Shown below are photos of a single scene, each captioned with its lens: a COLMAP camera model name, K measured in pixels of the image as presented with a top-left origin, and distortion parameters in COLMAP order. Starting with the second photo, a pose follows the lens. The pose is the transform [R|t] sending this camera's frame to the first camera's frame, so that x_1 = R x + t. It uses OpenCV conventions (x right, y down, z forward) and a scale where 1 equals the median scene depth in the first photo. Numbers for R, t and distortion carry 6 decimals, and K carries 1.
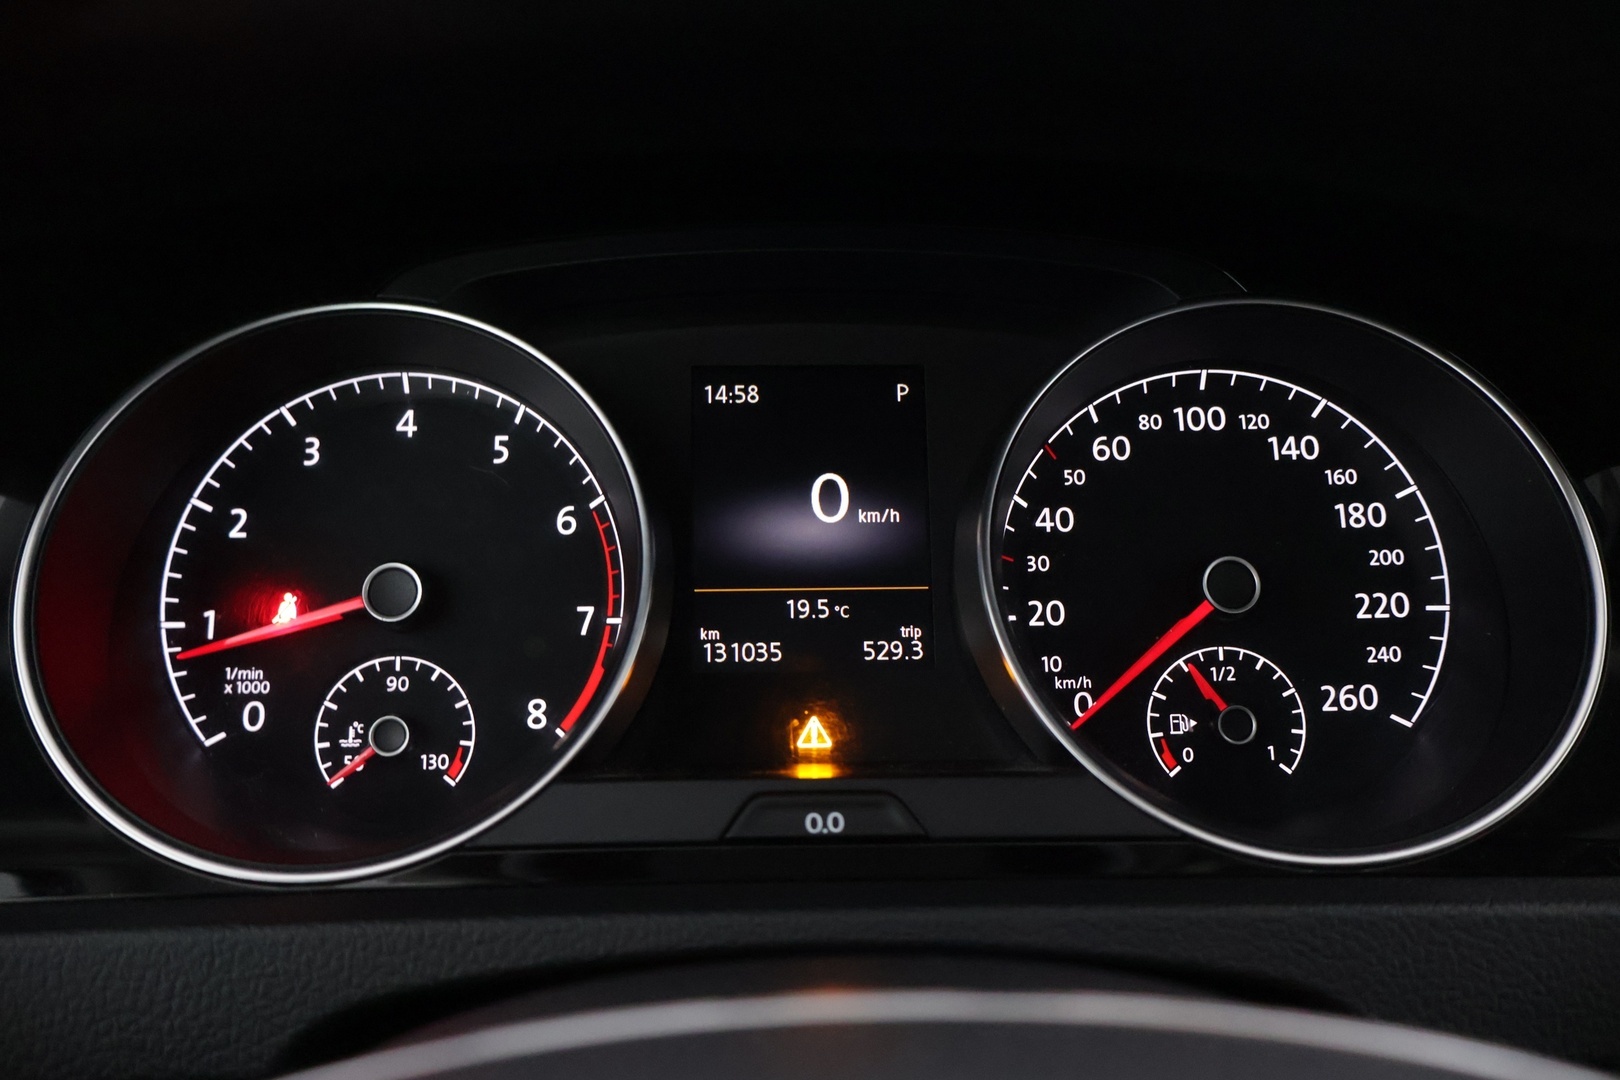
lens RADIAL K [[1338.1, 0, 804.4], [0, 1338.1, 535.3], [0, 0, 1]] dist [-0.015795, -0.001677]
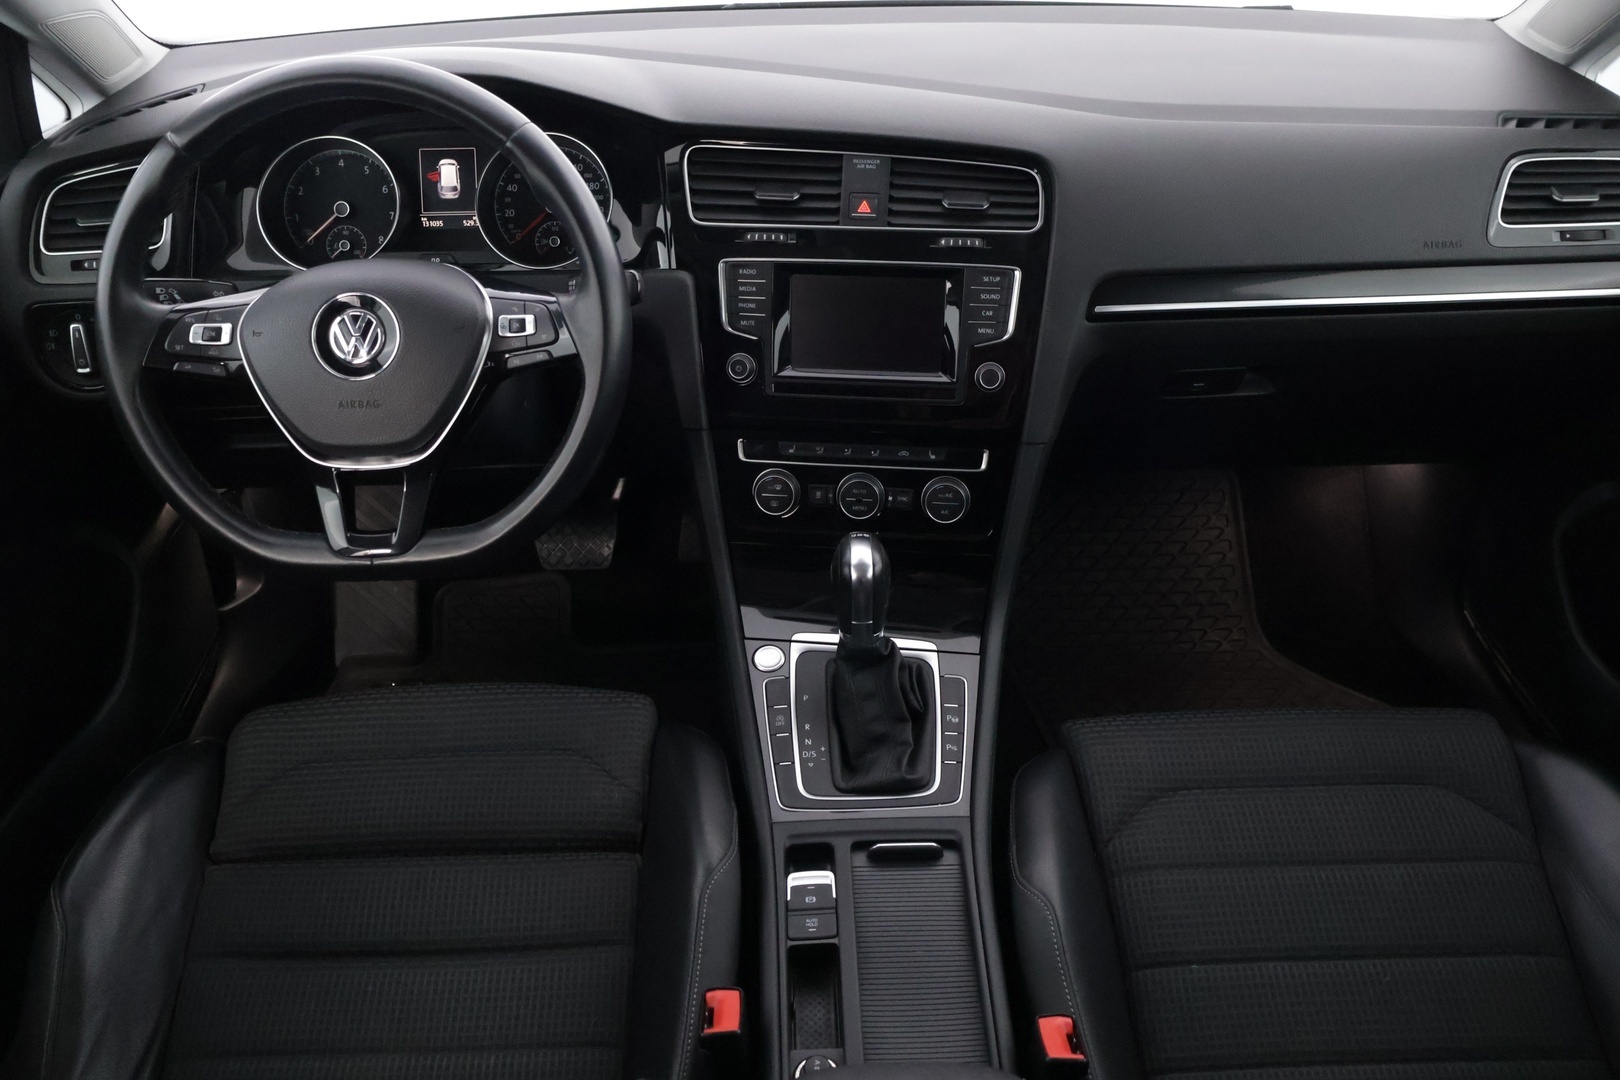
lens RADIAL K [[1338.1, 0, 824.2], [0, 1338.1, 533.8], [0, 0, 1]] dist [-0.015795, -0.001677]
pose [[0.999951, -0.003056, -0.009400, 1.122837], [0.005796, 0.951599, 0.307288, -0.241111], [0.008006, -0.307327, 0.951570, -2.960540]]
